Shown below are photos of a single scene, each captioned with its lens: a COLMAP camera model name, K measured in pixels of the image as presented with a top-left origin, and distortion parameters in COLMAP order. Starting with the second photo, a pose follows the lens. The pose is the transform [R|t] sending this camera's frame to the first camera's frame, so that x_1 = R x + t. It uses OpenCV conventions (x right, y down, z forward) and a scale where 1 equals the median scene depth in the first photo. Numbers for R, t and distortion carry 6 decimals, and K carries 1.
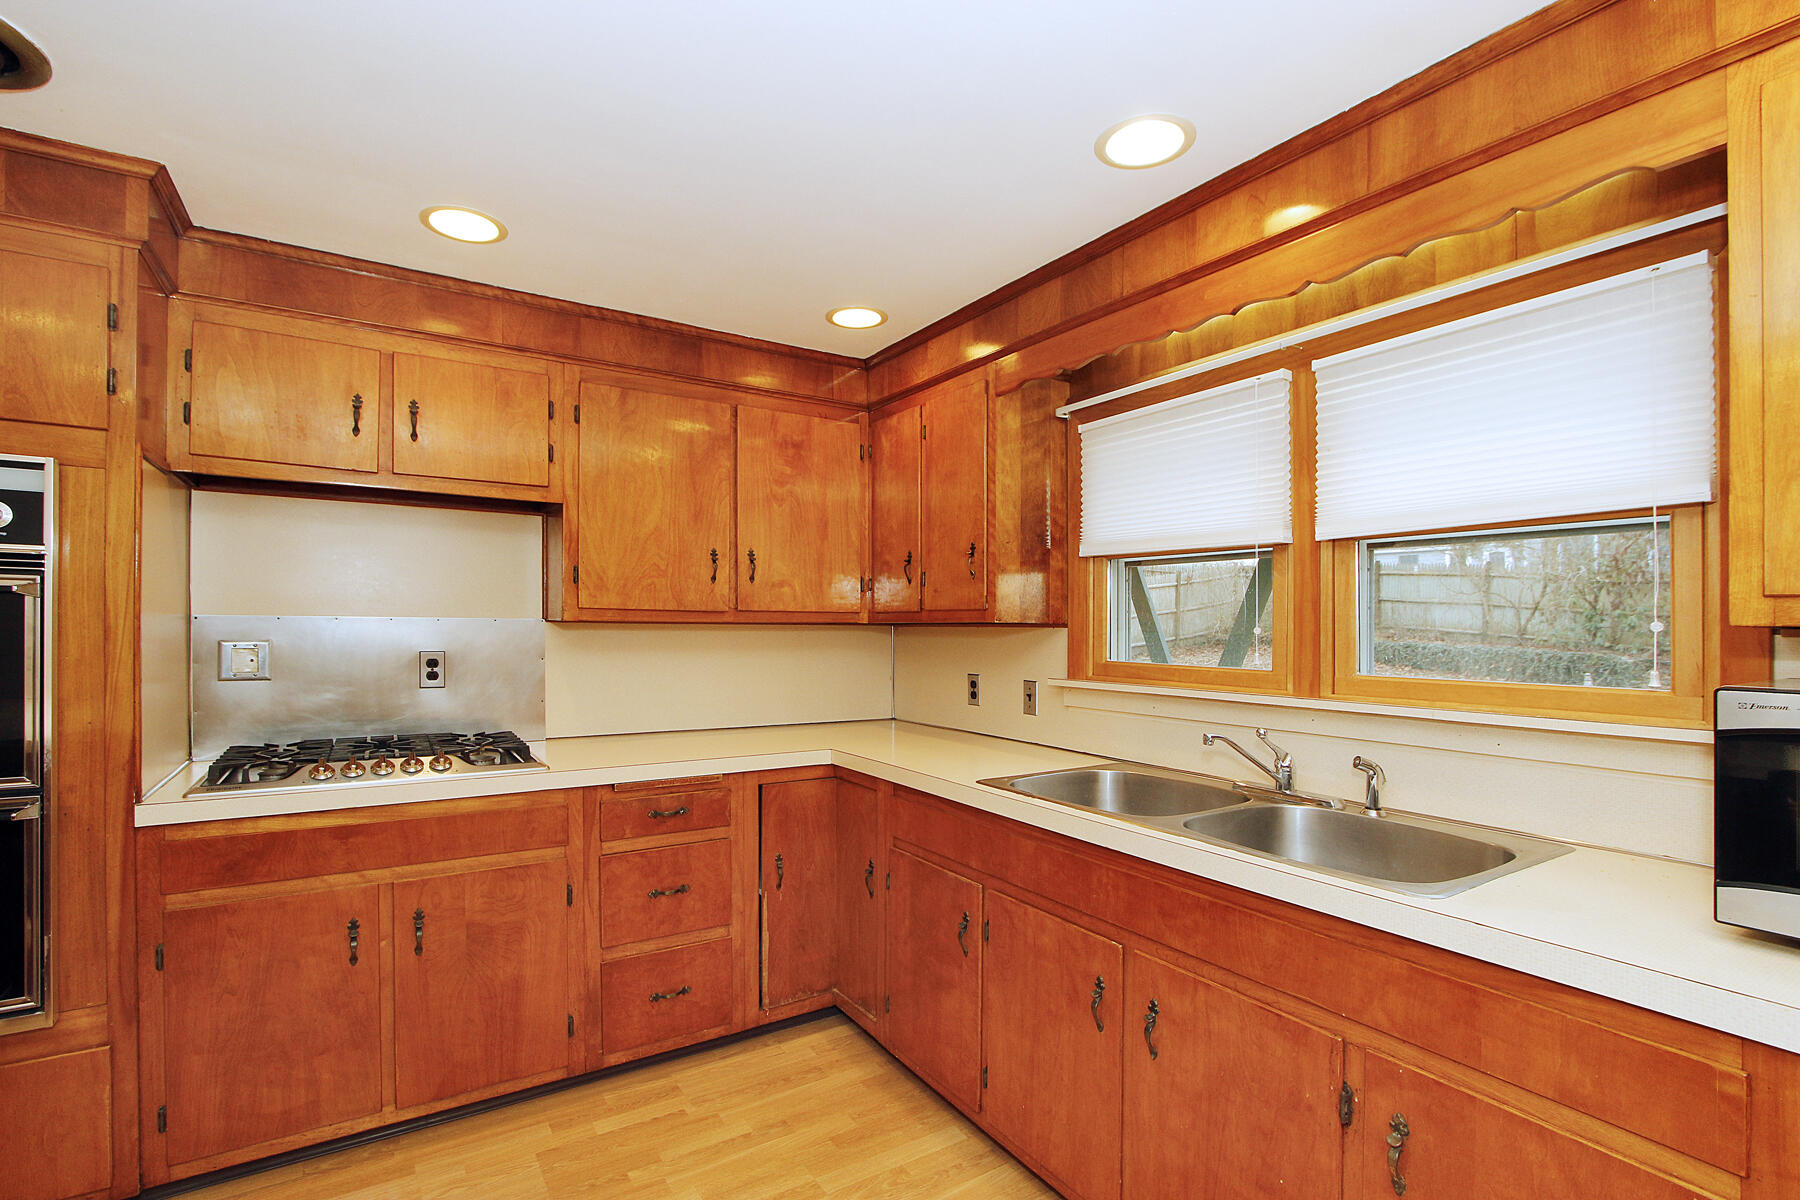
lens RADIAL K [[849.9, 0, 898.5], [0, 849.9, 622.3], [0, 0, 1]] dist [-0.015849, 0.000169]
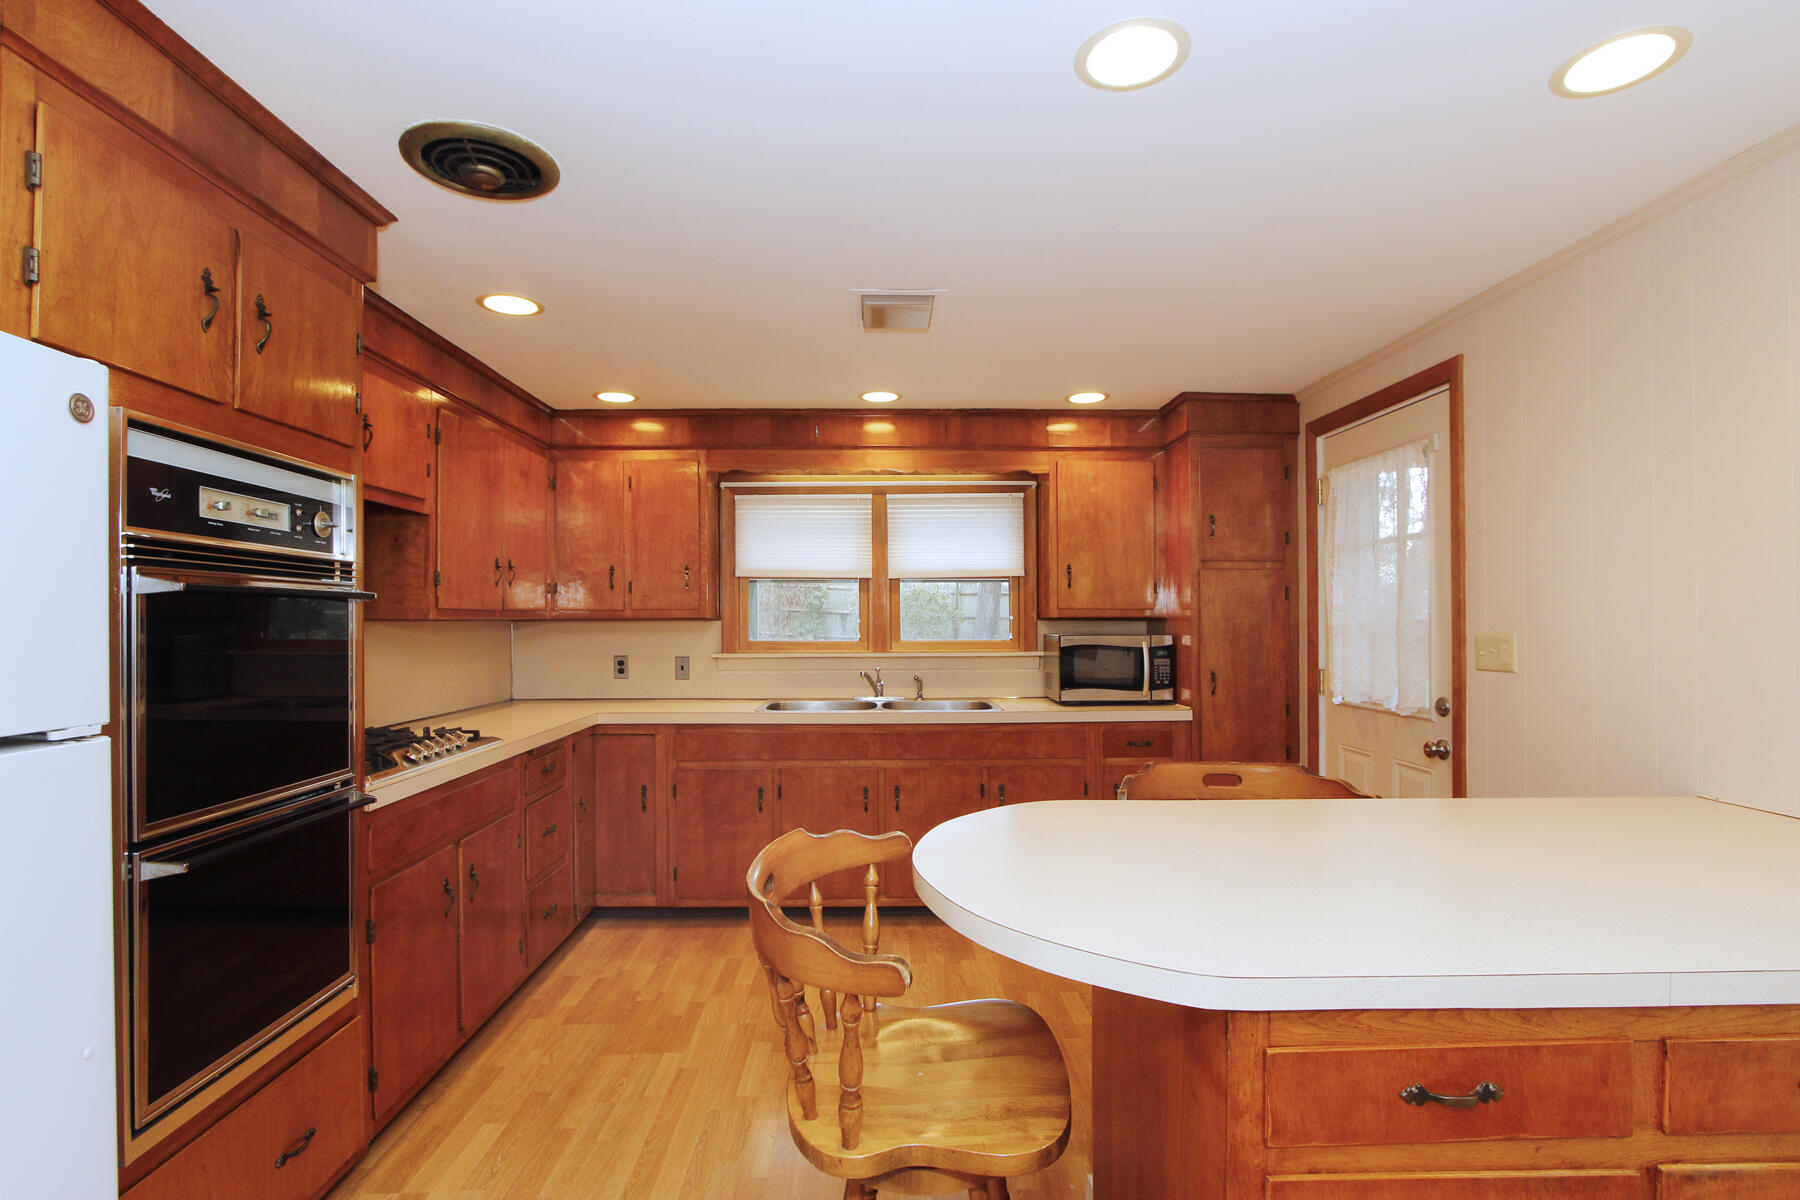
lens RADIAL K [[891.6, 0, 898.8], [0, 891.6, 619.7], [0, 0, 1]] dist [-0.034816, 0.020176]
pose [[0.499579, -0.011677, 0.866189, -1.174187], [0.005985, 0.999932, 0.010028, -0.010886], [-0.866247, 0.000174, 0.499615, -0.125148]]
